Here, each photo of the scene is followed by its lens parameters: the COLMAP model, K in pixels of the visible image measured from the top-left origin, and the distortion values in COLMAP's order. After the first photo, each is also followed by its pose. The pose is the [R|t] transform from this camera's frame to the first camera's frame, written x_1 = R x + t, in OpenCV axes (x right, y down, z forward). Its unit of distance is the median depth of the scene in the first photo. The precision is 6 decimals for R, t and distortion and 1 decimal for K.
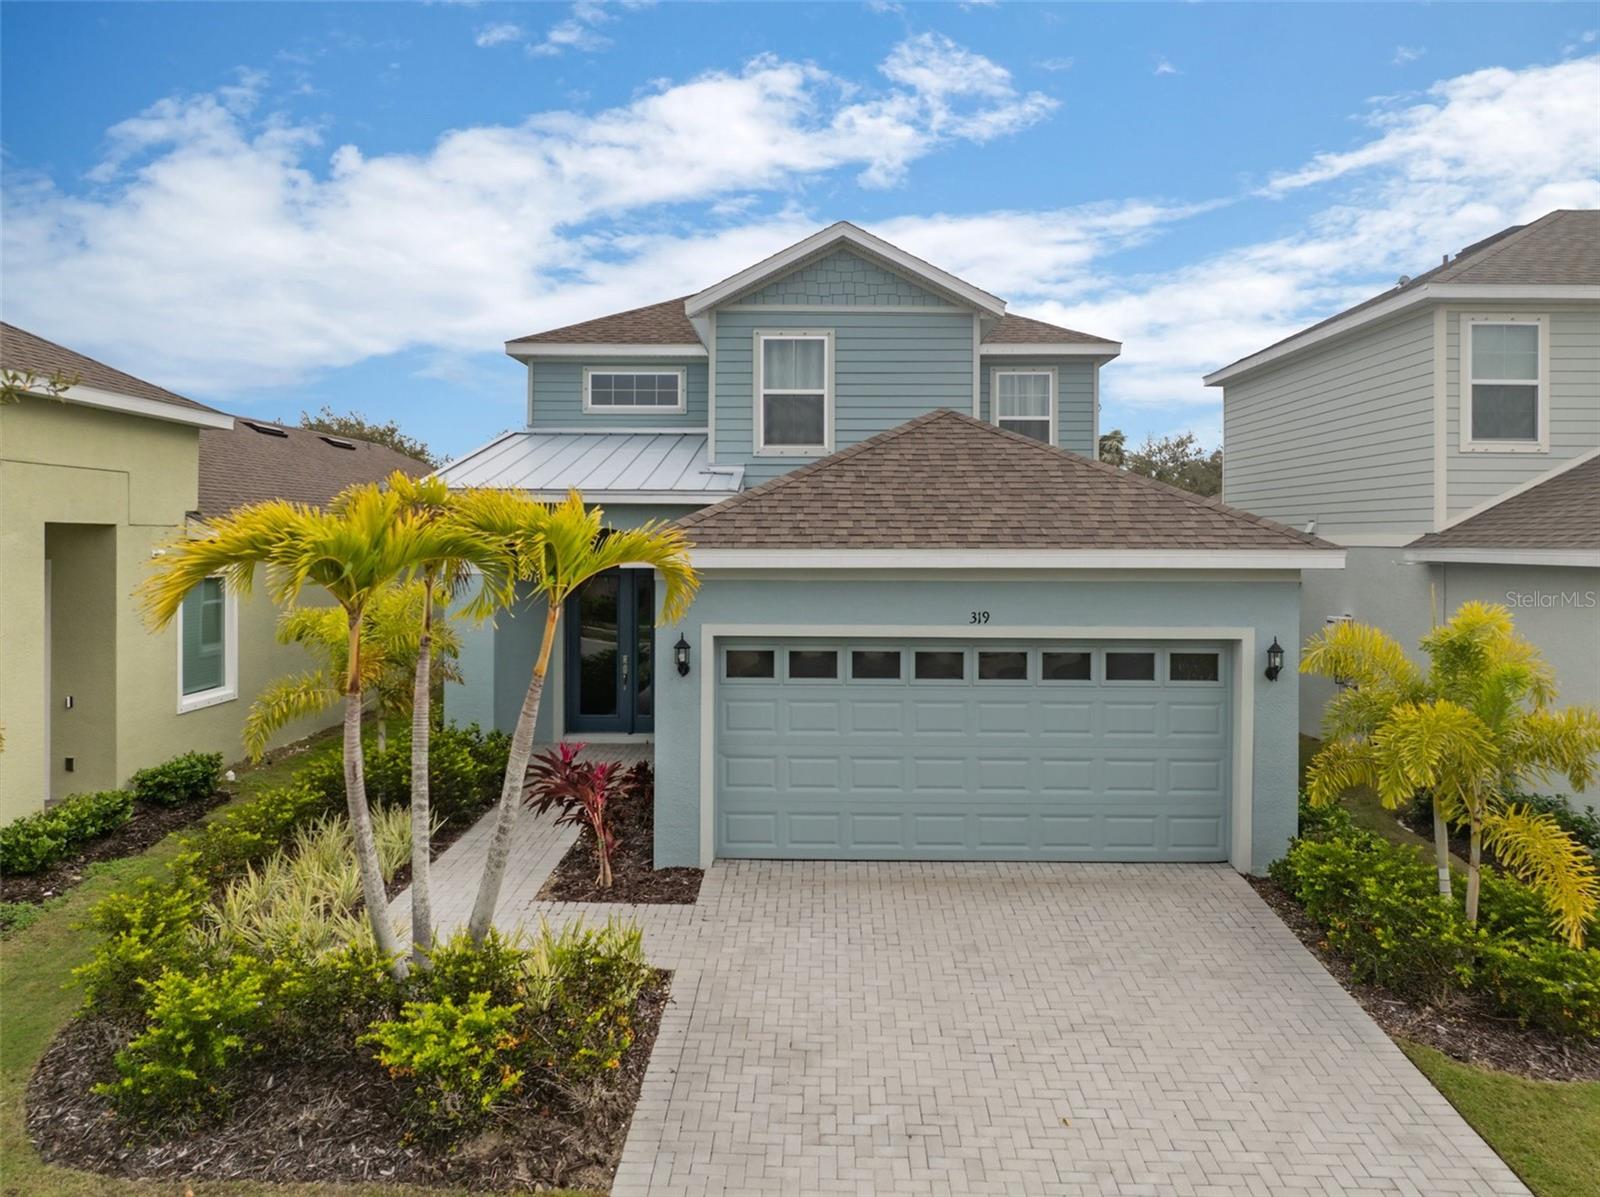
lens RADIAL K [[1131.8, 0, 804.6], [0, 1131.8, 595.6], [0, 0, 1]] dist [-0.025039, 0.014895]
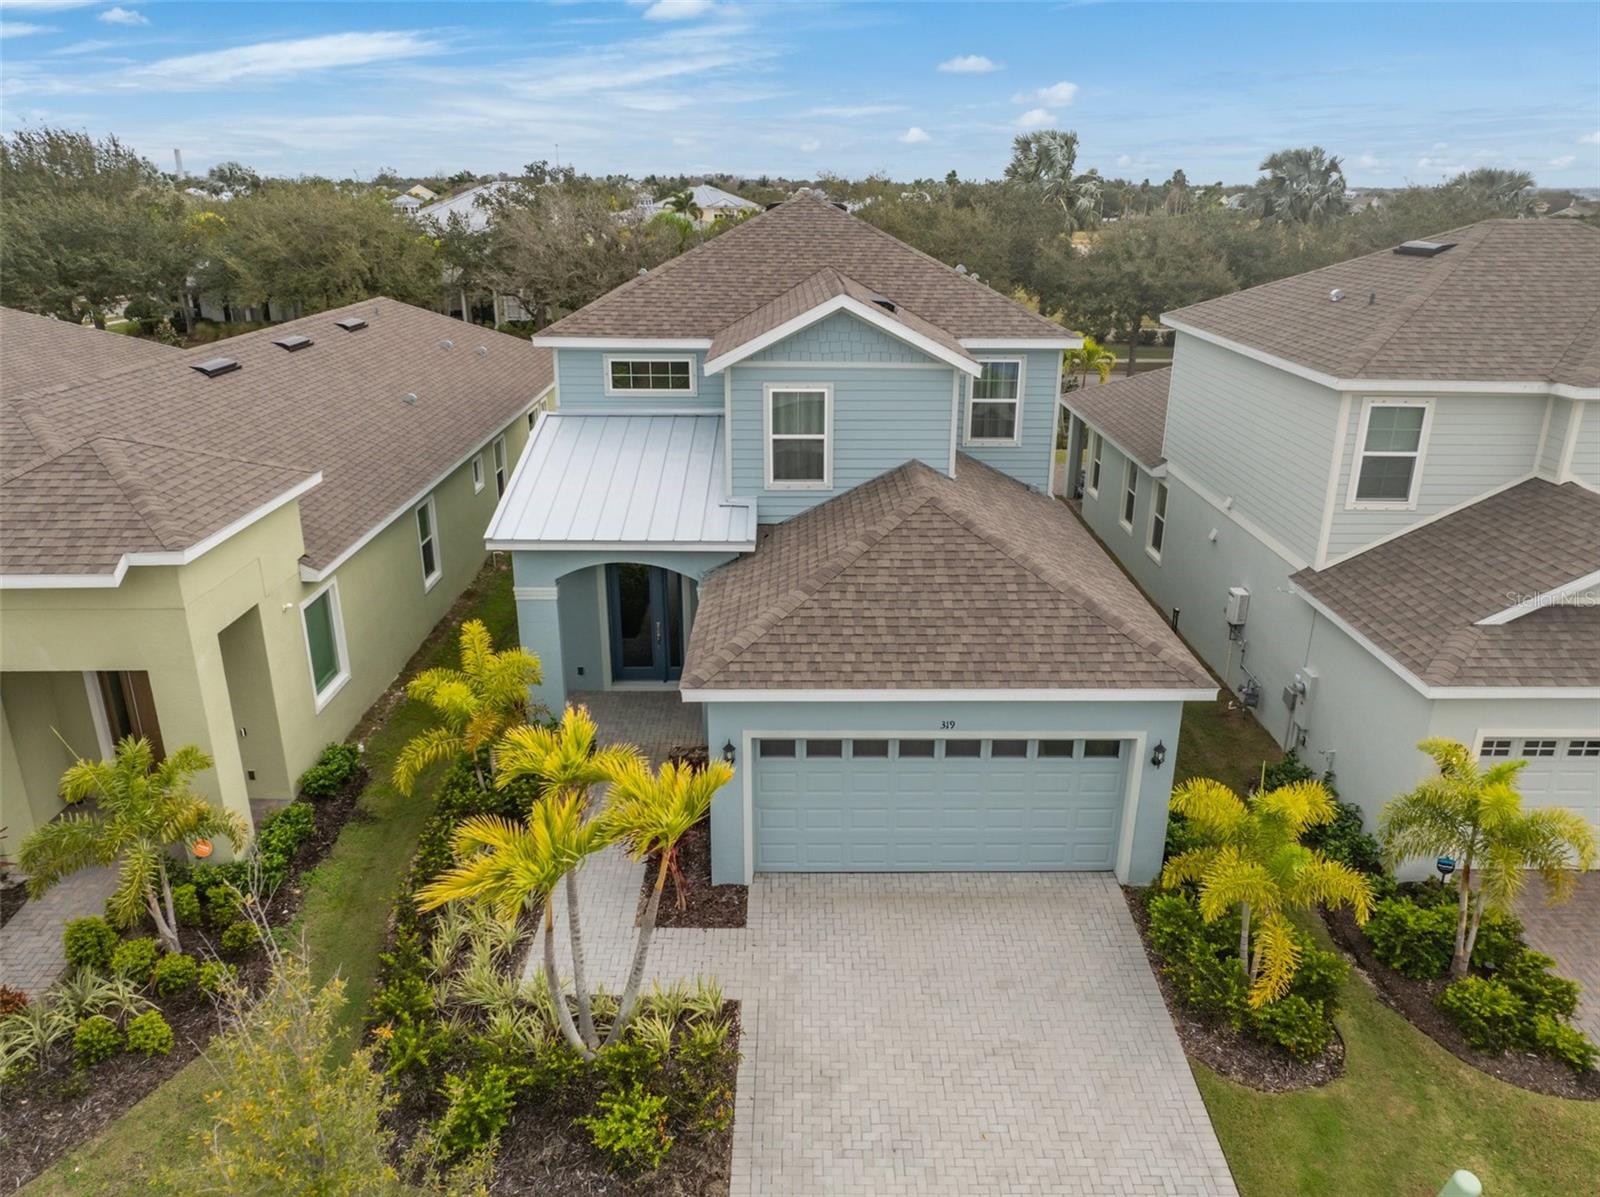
lens RADIAL K [[1131.8, 0, 798.4], [0, 1131.8, 597.0], [0, 0, 1]] dist [-0.025039, 0.014895]
pose [[0.999588, -0.011047, 0.026490, -0.063369], [0.001309, 0.939557, 0.342389, -0.635354], [-0.028672, -0.342213, 0.939185, -0.234235]]
